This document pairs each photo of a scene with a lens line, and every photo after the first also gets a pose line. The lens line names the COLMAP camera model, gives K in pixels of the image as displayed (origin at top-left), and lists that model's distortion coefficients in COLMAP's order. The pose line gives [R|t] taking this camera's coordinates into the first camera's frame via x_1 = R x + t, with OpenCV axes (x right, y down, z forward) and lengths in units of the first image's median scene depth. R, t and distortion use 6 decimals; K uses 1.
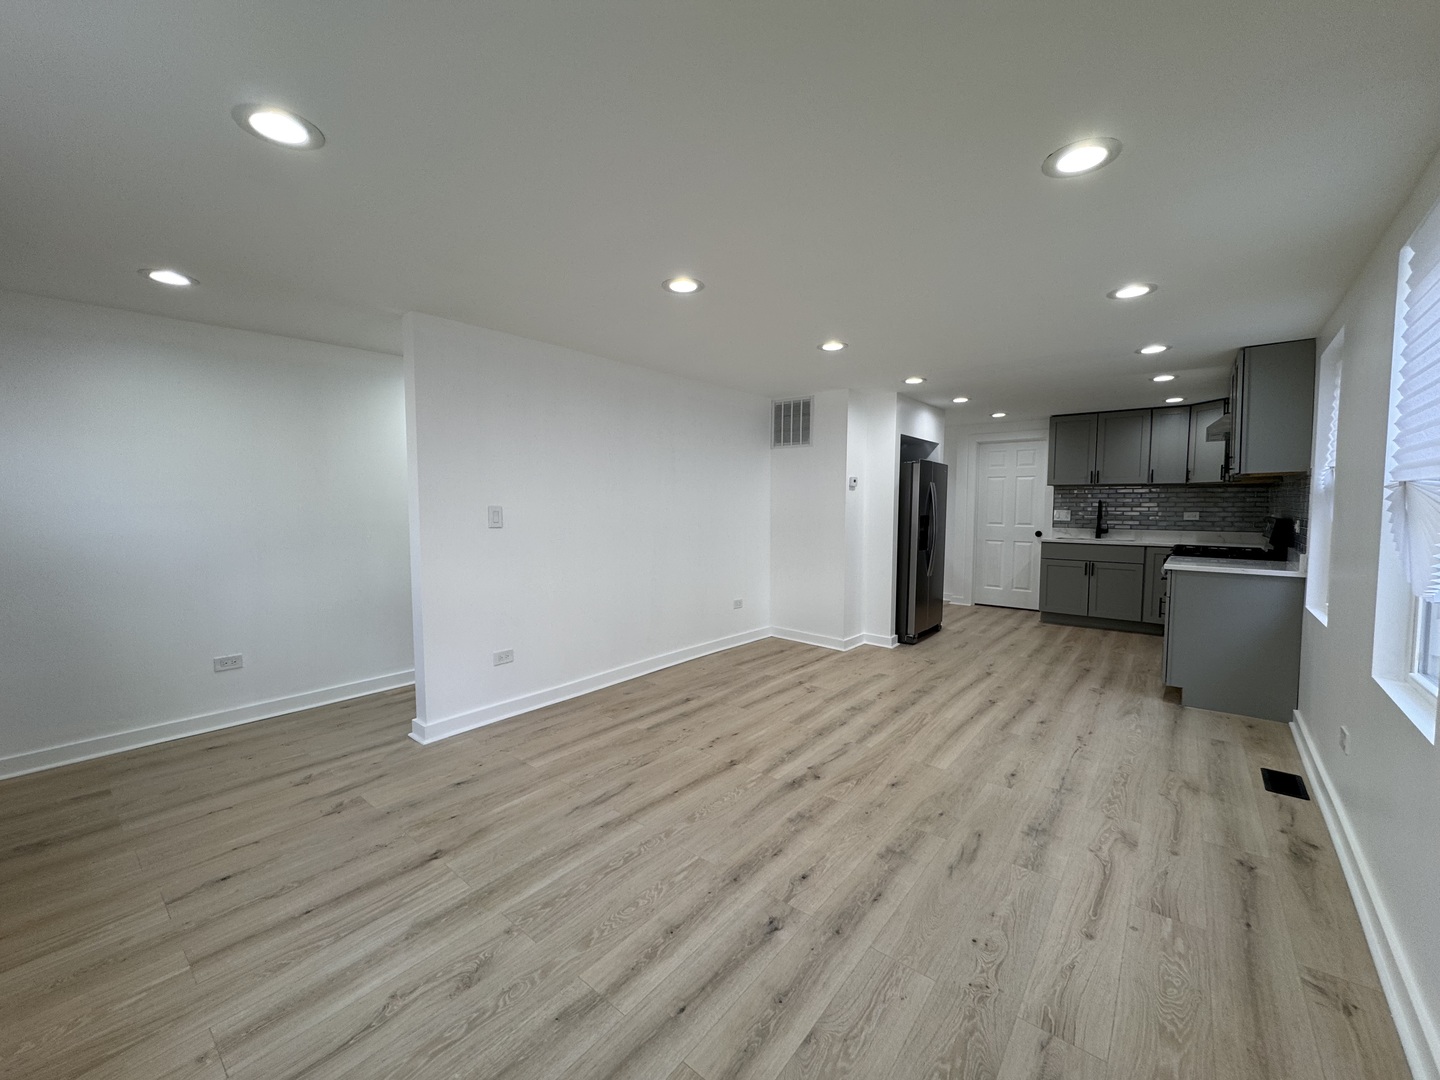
lens RADIAL K [[573.1, 0, 721.8], [0, 573.1, 539.4], [0, 0, 1]] dist [-0.001583, 0.000212]
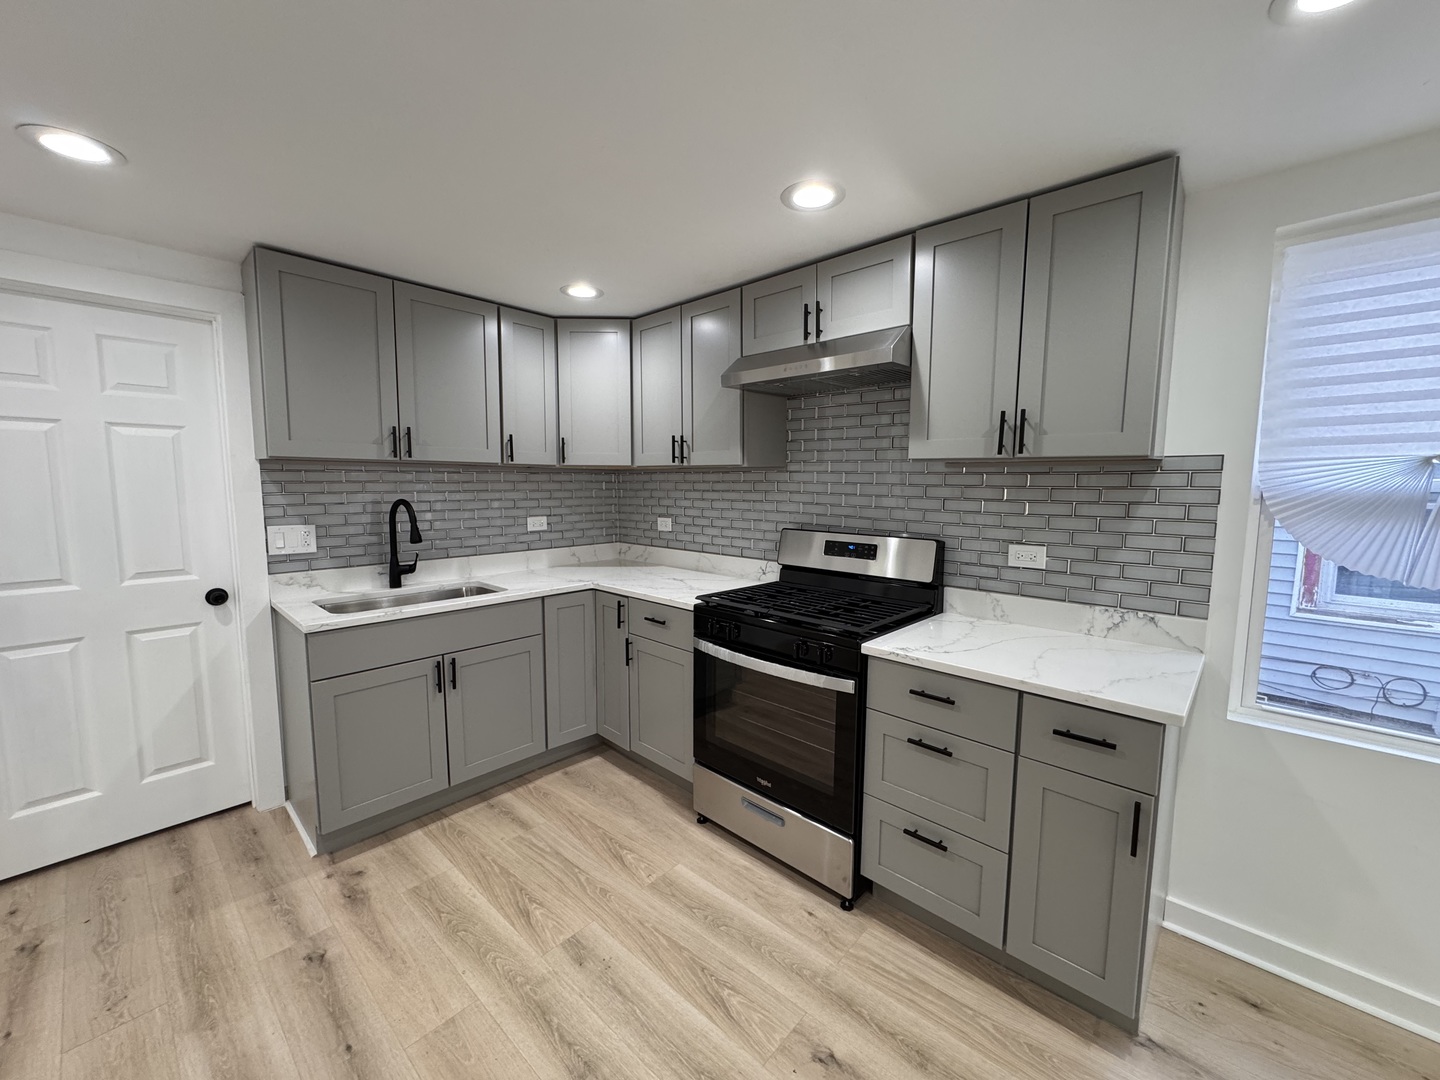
lens RADIAL K [[573.4, 0, 720.0], [0, 573.4, 540.0], [0, 0, 1]] dist [-0.002796, 0.000192]
pose [[0.057798, -0.103055, 0.992995, 0.456175], [0.060013, 0.993218, 0.099585, -0.118738], [-0.996523, 0.053837, 0.063591, 1.330512]]
